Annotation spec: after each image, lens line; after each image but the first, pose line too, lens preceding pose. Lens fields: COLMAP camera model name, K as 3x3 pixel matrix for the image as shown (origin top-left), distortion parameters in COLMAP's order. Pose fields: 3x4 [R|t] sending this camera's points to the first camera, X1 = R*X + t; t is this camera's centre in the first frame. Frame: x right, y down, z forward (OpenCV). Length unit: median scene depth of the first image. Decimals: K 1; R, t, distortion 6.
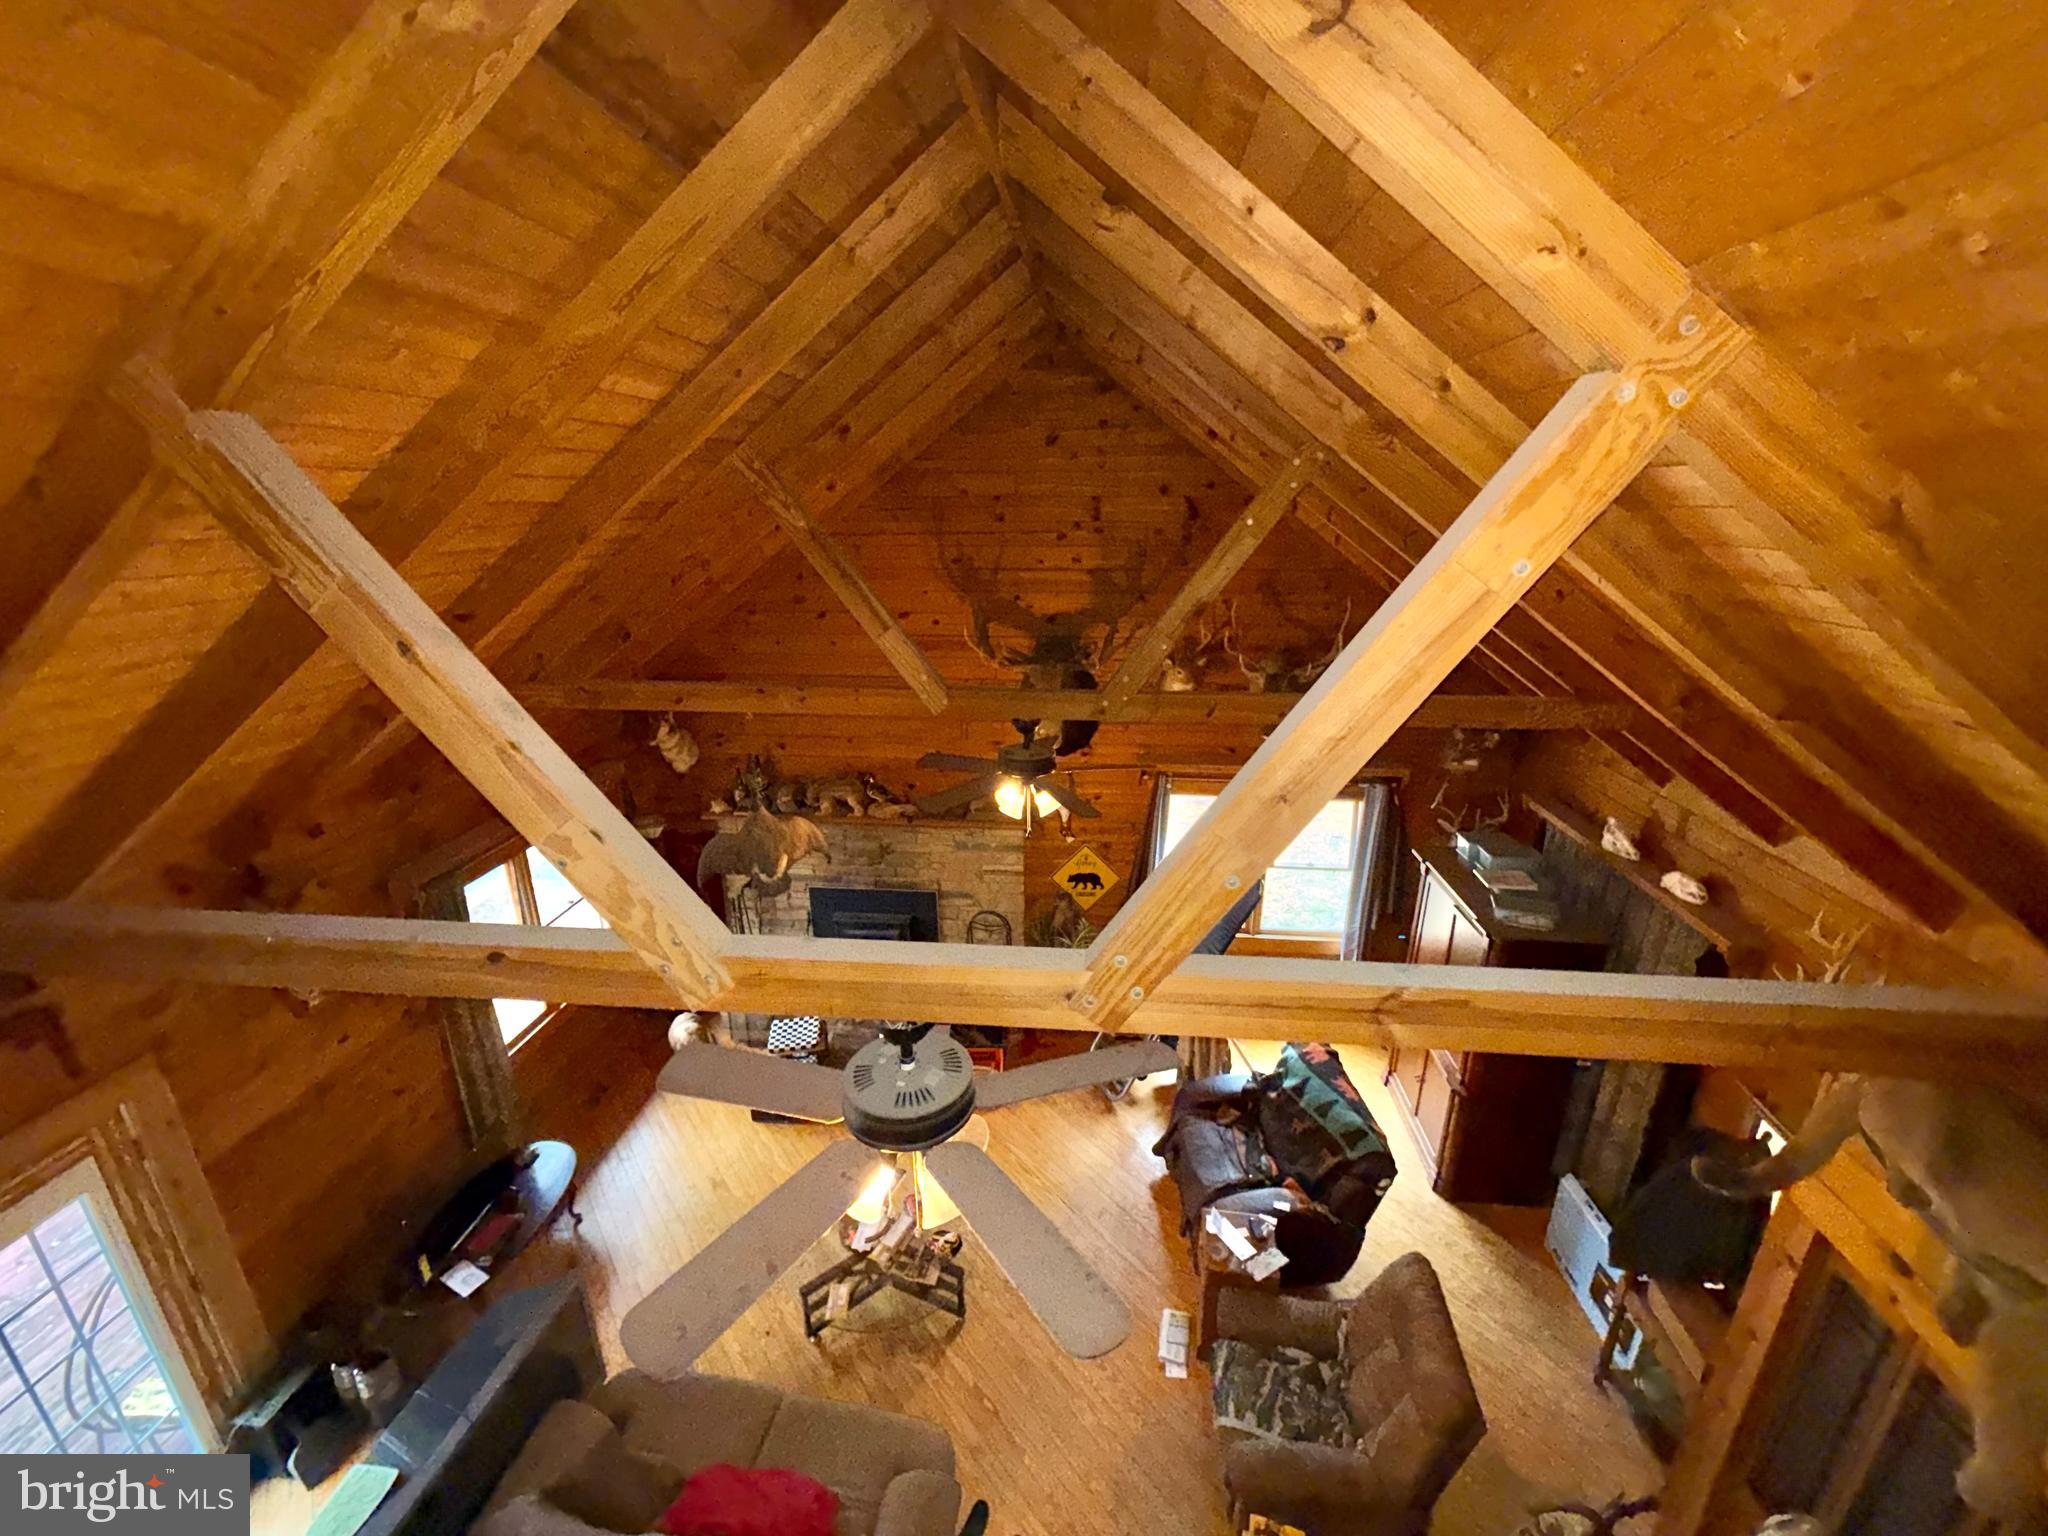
lens RADIAL K [[819.3, 0, 1045.1], [0, 819.3, 771.0], [0, 0, 1]] dist [-0.001324, -0.000071]
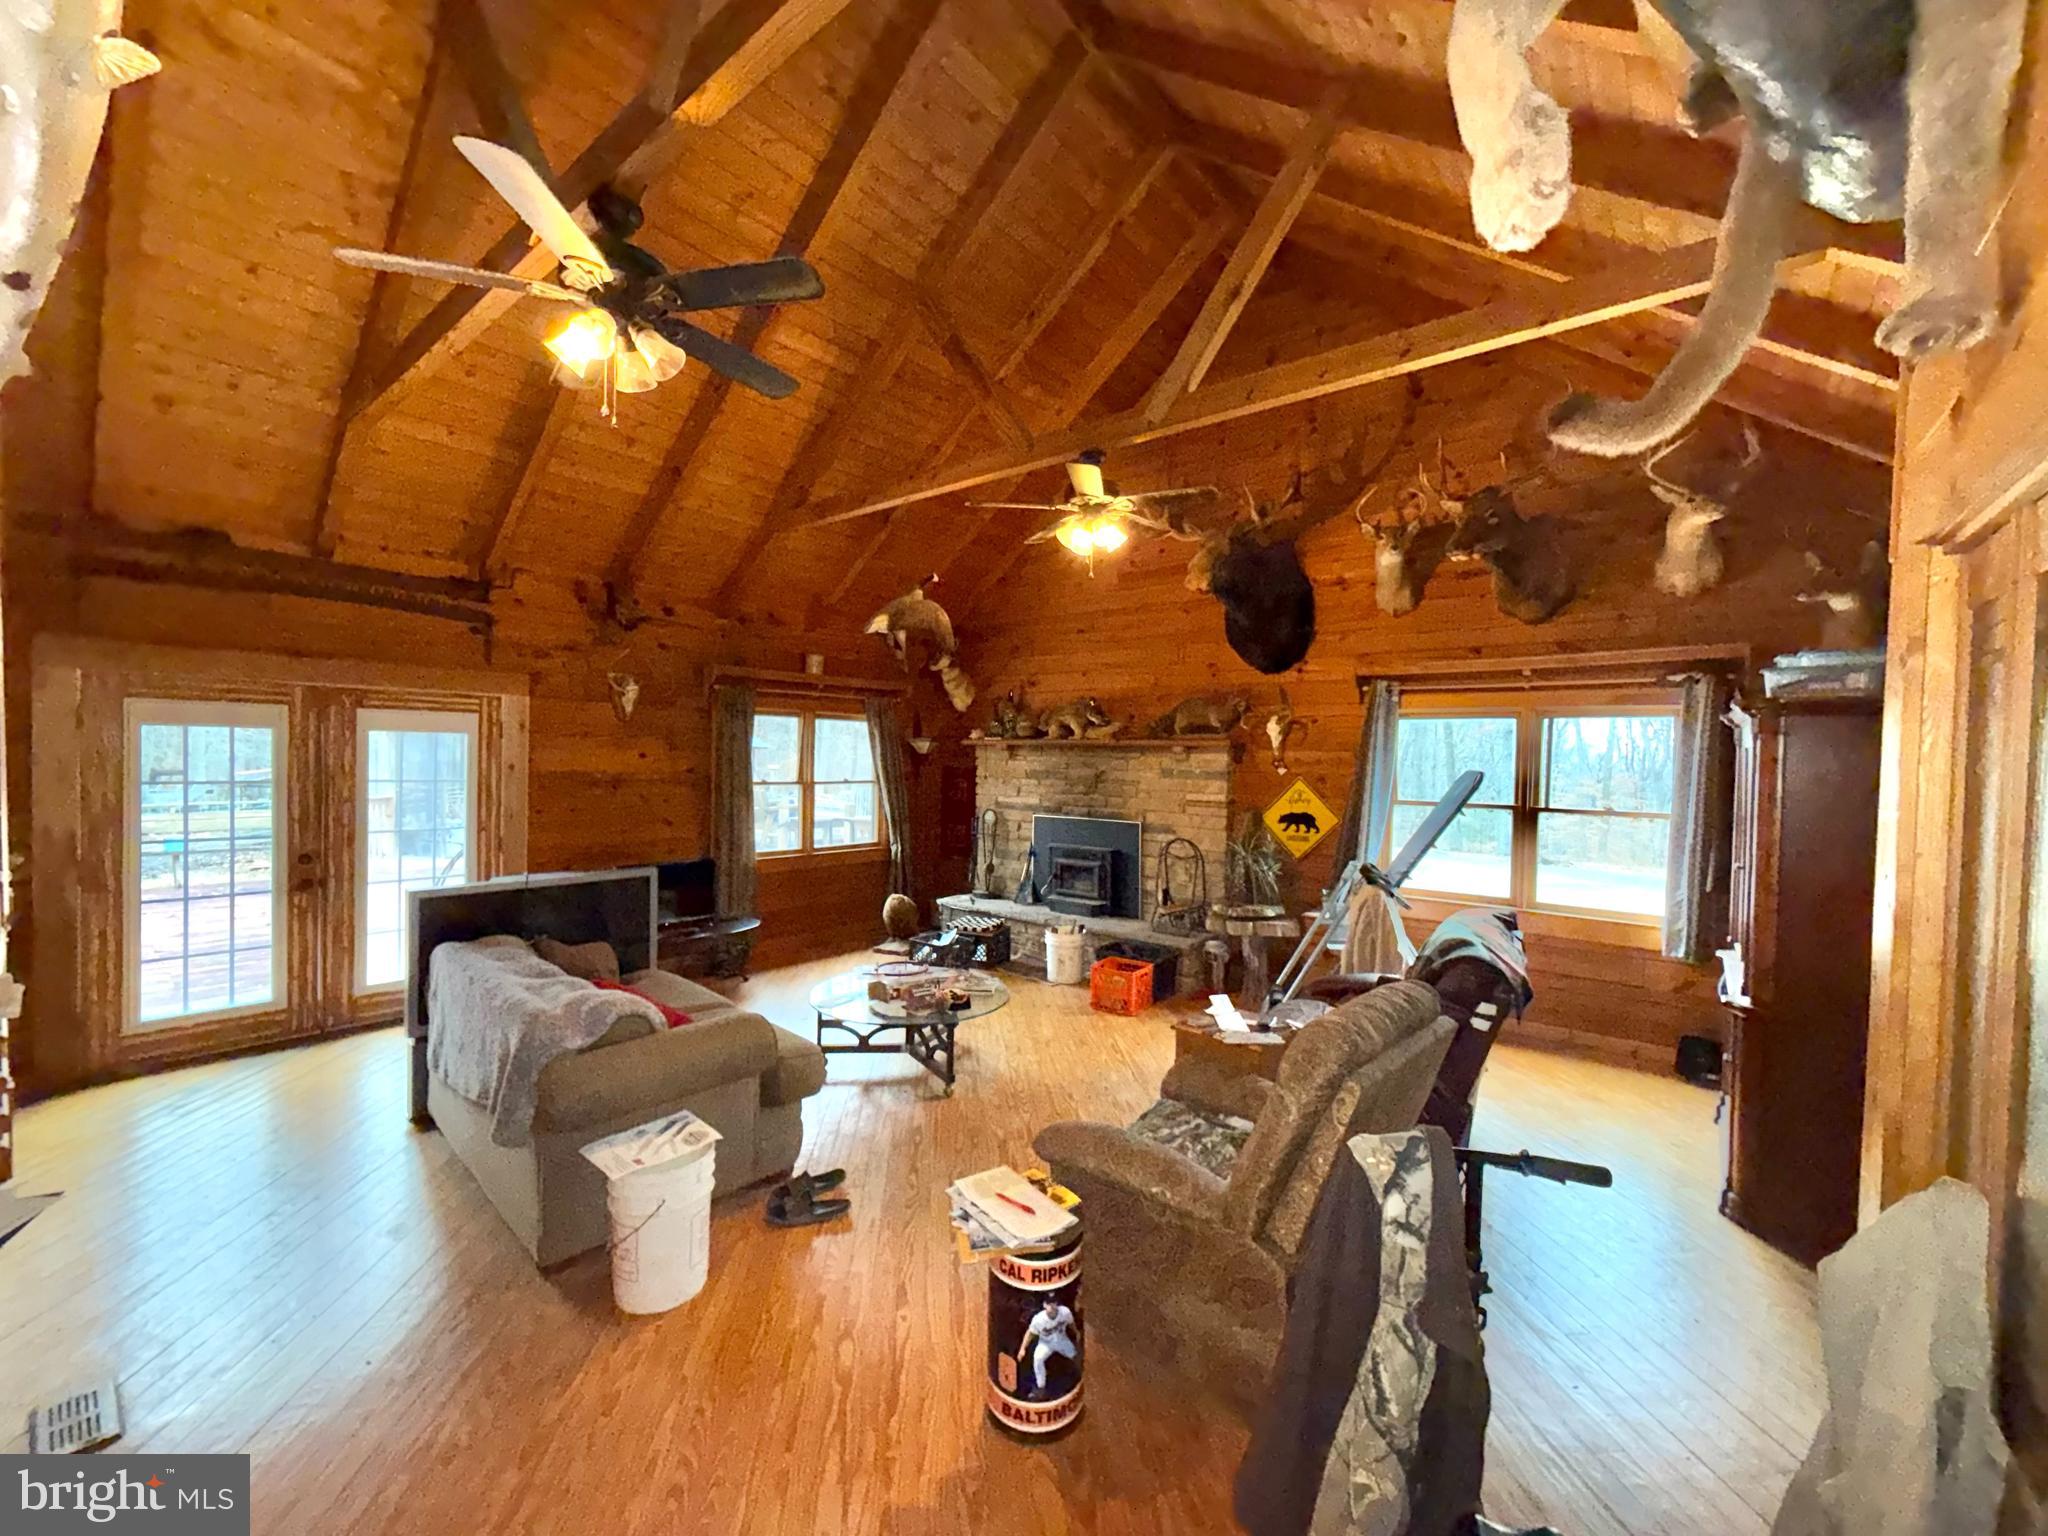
lens RADIAL K [[819.3, 0, 1036.9], [0, 819.3, 770.3], [0, 0, 1]] dist [-0.001324, -0.000071]
pose [[0.829474, 0.020488, -0.558170, 0.308307], [-0.193588, 0.947930, -0.252890, 0.361554], [0.523925, 0.317820, 0.790249, 0.157066]]
